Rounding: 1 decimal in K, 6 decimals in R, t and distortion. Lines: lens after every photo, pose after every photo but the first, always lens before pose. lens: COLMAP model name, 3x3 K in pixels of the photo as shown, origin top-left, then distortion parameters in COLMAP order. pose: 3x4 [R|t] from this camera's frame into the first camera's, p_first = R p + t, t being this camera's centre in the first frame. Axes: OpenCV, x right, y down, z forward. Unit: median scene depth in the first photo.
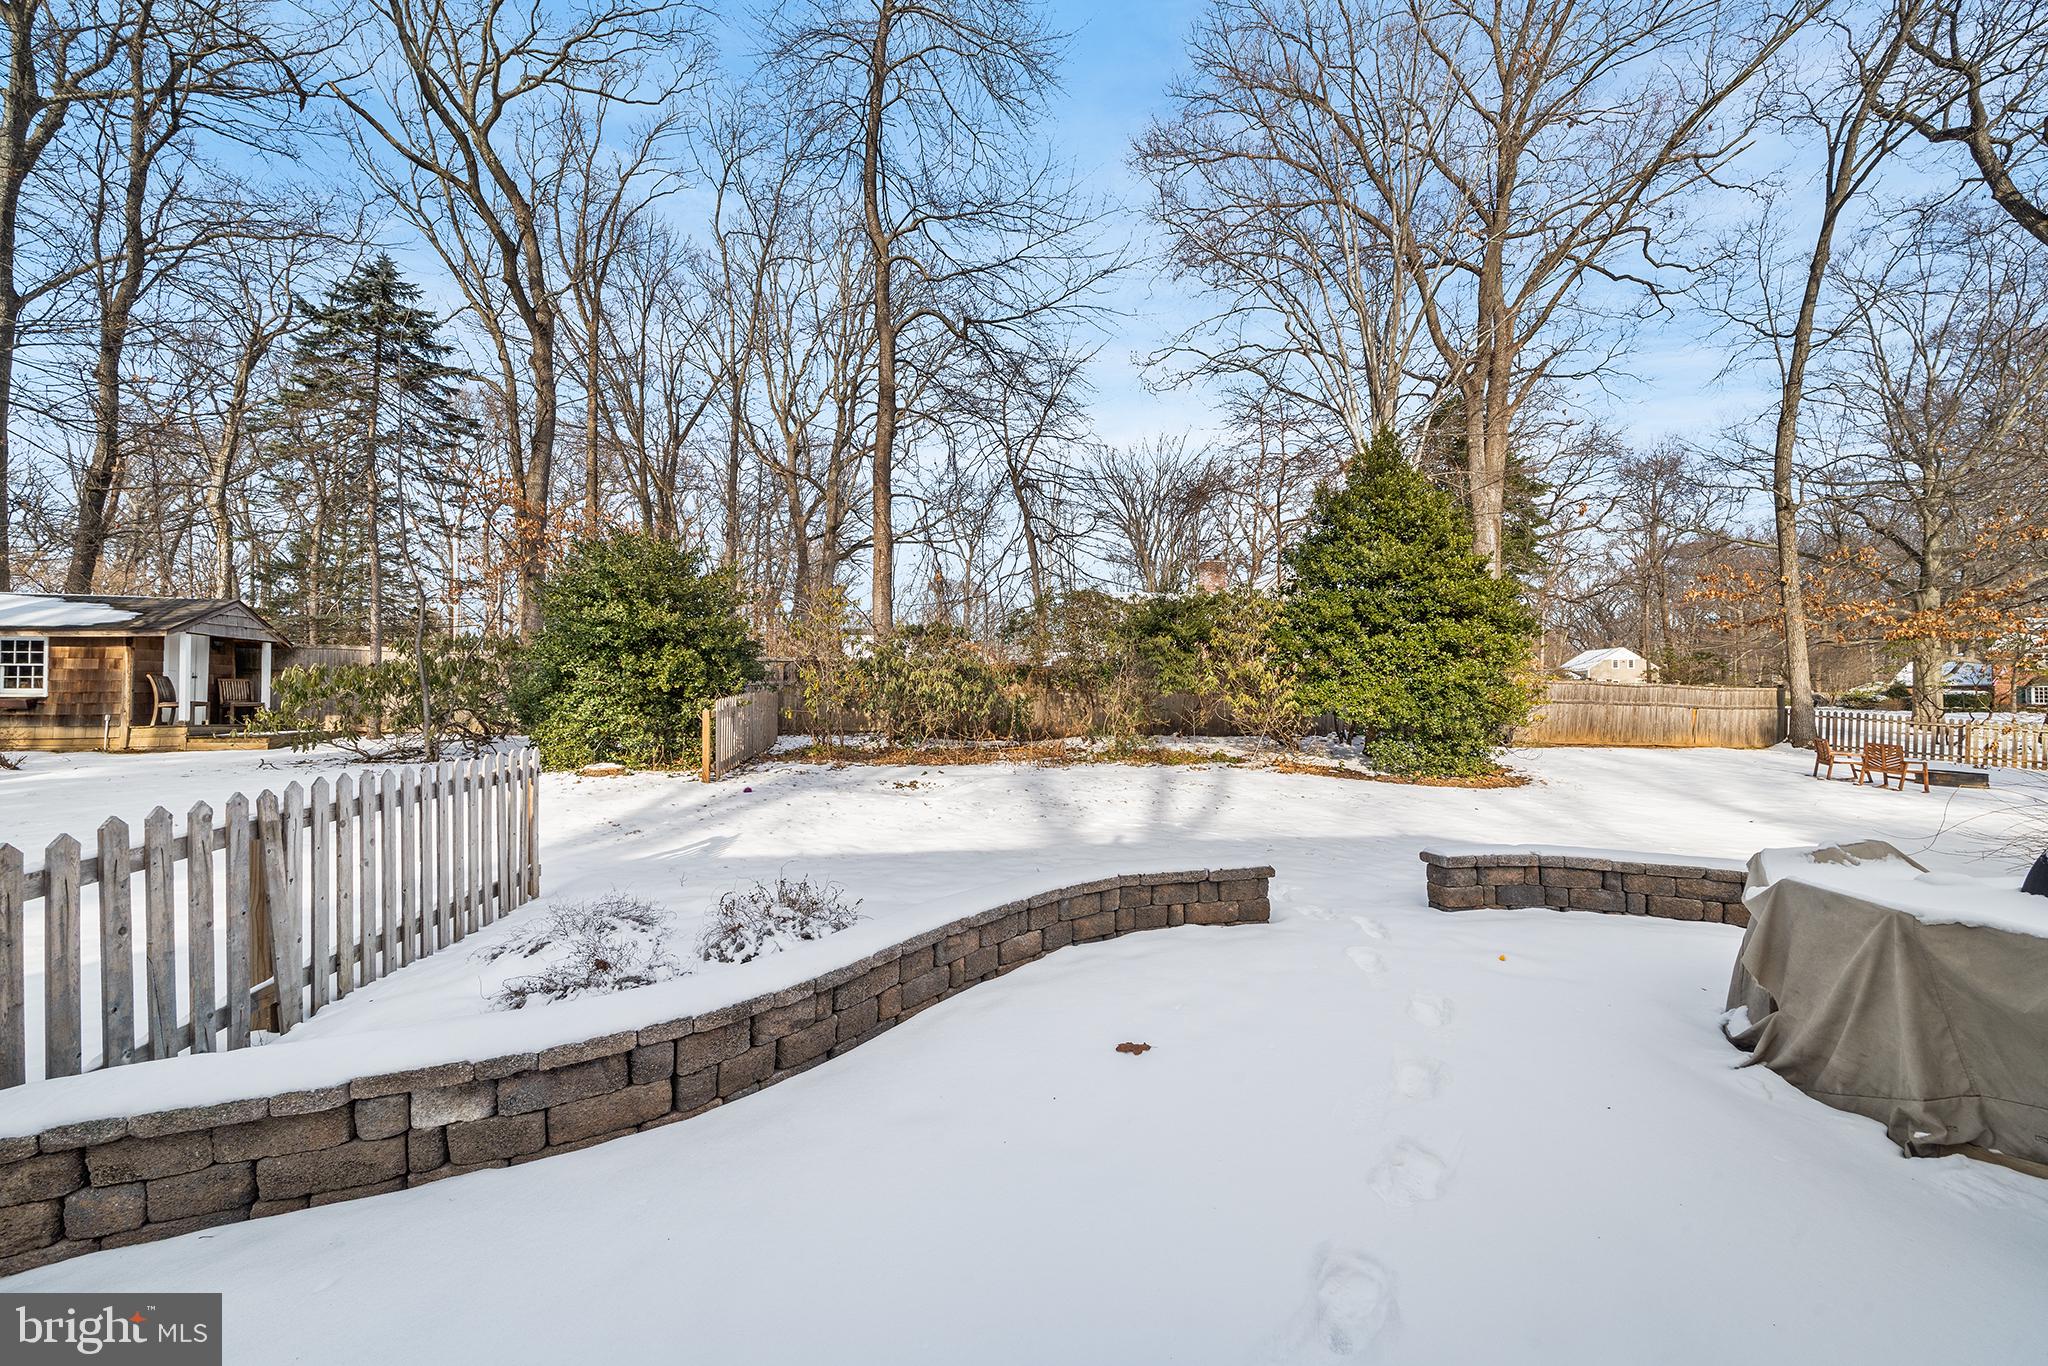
lens RADIAL K [[709.4, 0, 1023.8], [0, 709.4, 692.5], [0, 0, 1]] dist [0.000368, 0.000164]
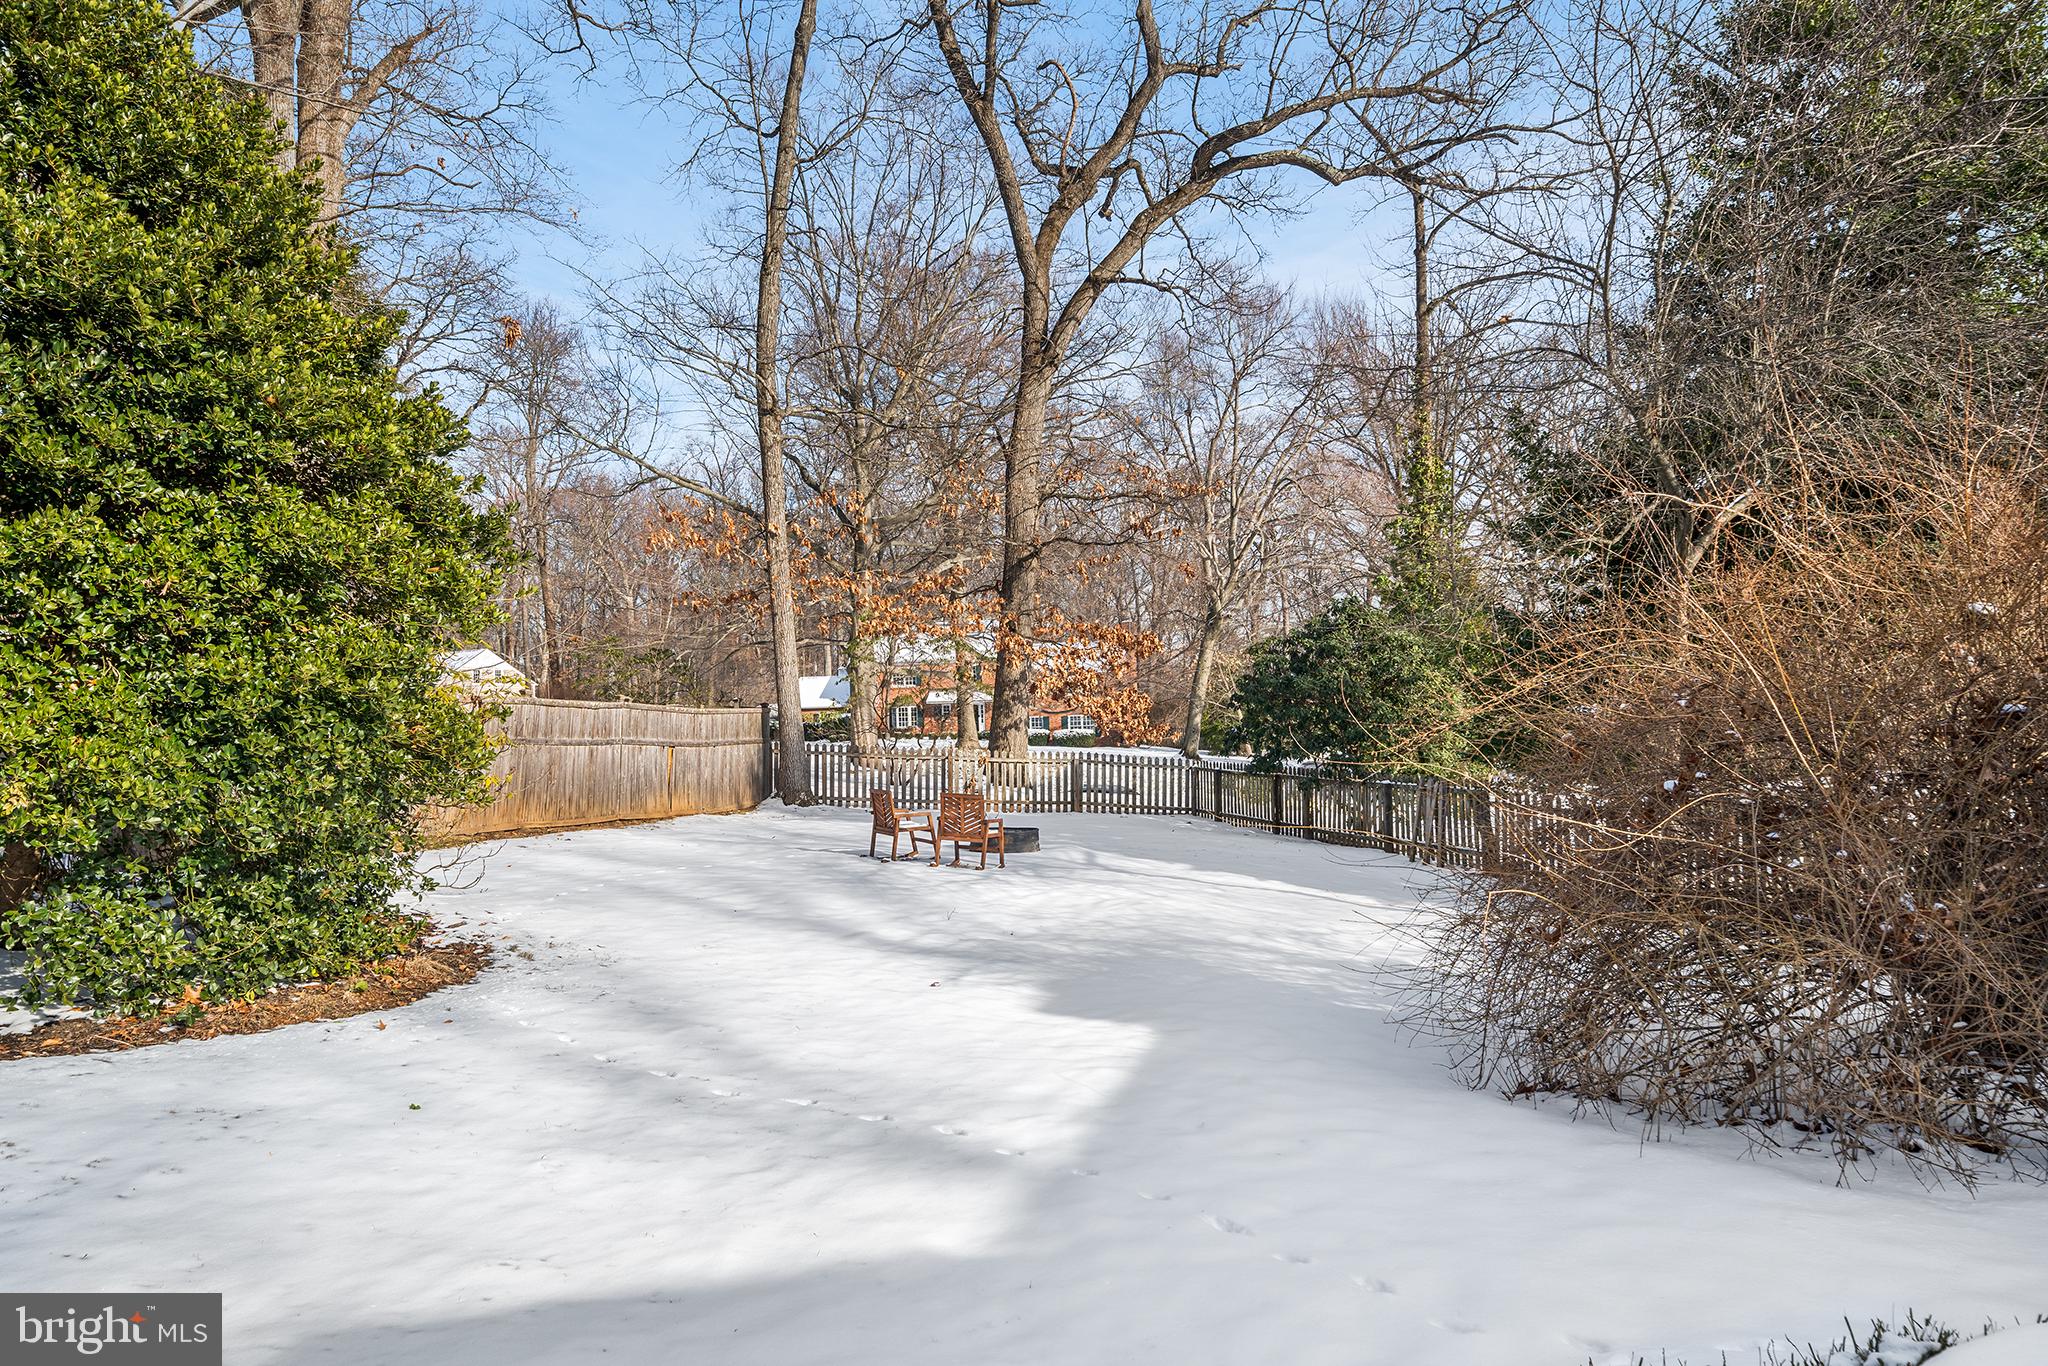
lens RADIAL K [[1394.8, 0, 1032.3], [0, 1394.8, 669.5], [0, 0, 1]] dist [-0.001295, 0.007401]
pose [[0.464920, 0.016102, 0.885206, 0.197968], [0.024999, 0.999197, -0.031305, 0.005991], [-0.885000, 0.036683, 0.464144, 0.410222]]
